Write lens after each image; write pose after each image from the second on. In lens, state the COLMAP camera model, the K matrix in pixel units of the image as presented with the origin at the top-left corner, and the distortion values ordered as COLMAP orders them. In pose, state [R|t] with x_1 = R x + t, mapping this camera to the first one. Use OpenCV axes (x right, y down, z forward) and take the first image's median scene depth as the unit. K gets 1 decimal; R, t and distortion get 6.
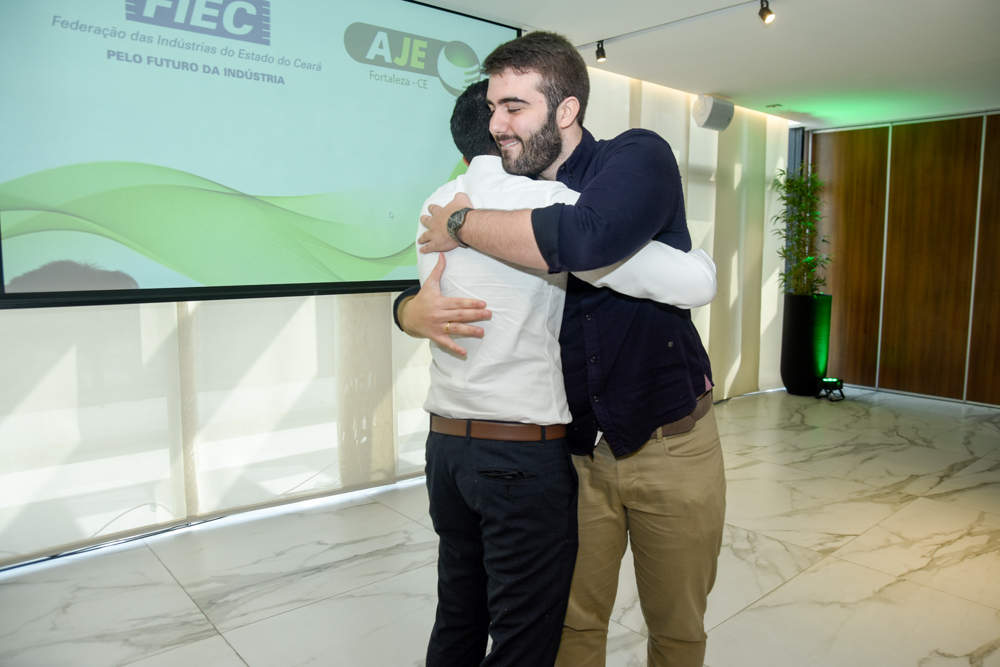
lens RADIAL K [[727.0, 0, 517.7], [0, 727.0, 330.3], [0, 0, 1]] dist [-0.124909, 0.092266]
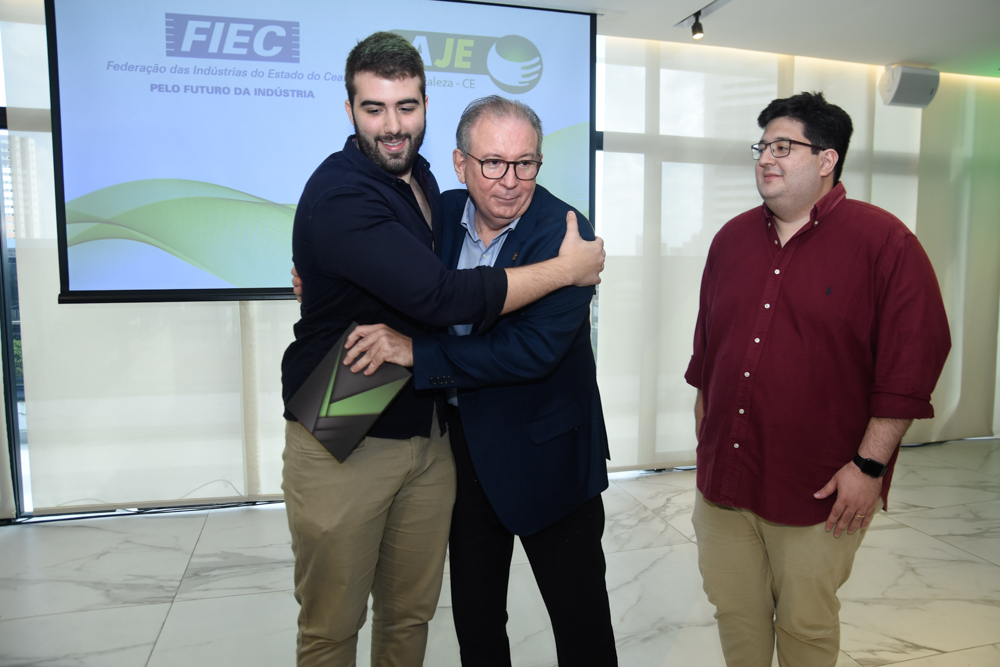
lens RADIAL K [[727.0, 0, 508.8], [0, 727.0, 327.5], [0, 0, 1]] dist [-0.124909, 0.092266]
pose [[0.900725, 0.040558, -0.432492, 0.375439], [-0.045766, 0.998951, -0.001636, -0.016132], [0.431972, 0.021267, 0.901636, 0.164588]]
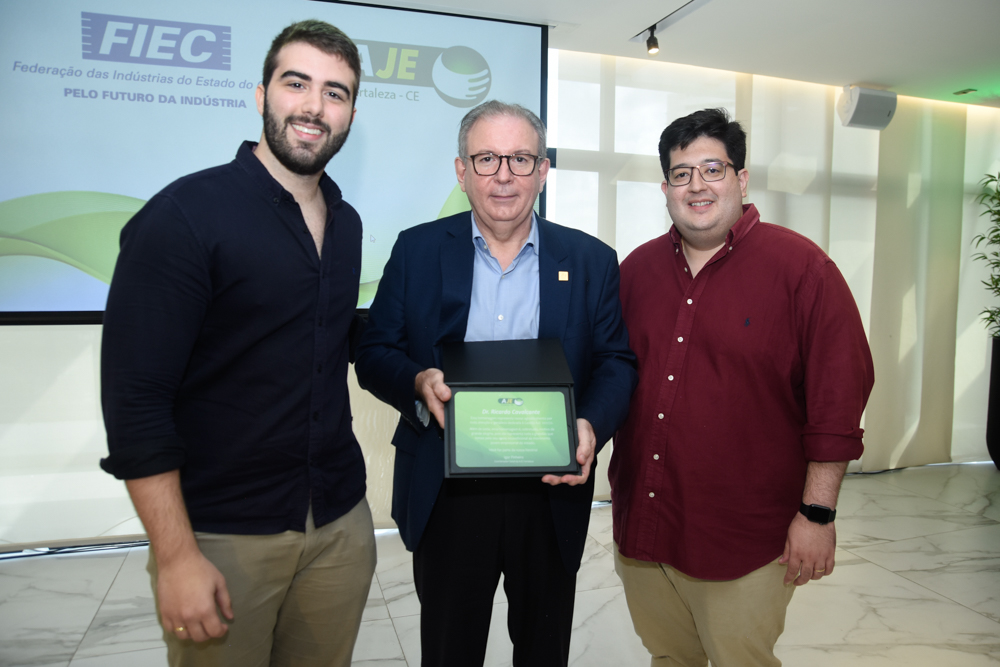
lens RADIAL K [[727.0, 0, 509.0], [0, 727.0, 328.0], [0, 0, 1]] dist [-0.124909, 0.092266]
pose [[0.920902, 0.036422, -0.388089, 0.375042], [-0.050664, 0.998363, -0.026526, -0.030440], [0.386488, 0.044090, 0.921240, 0.227695]]
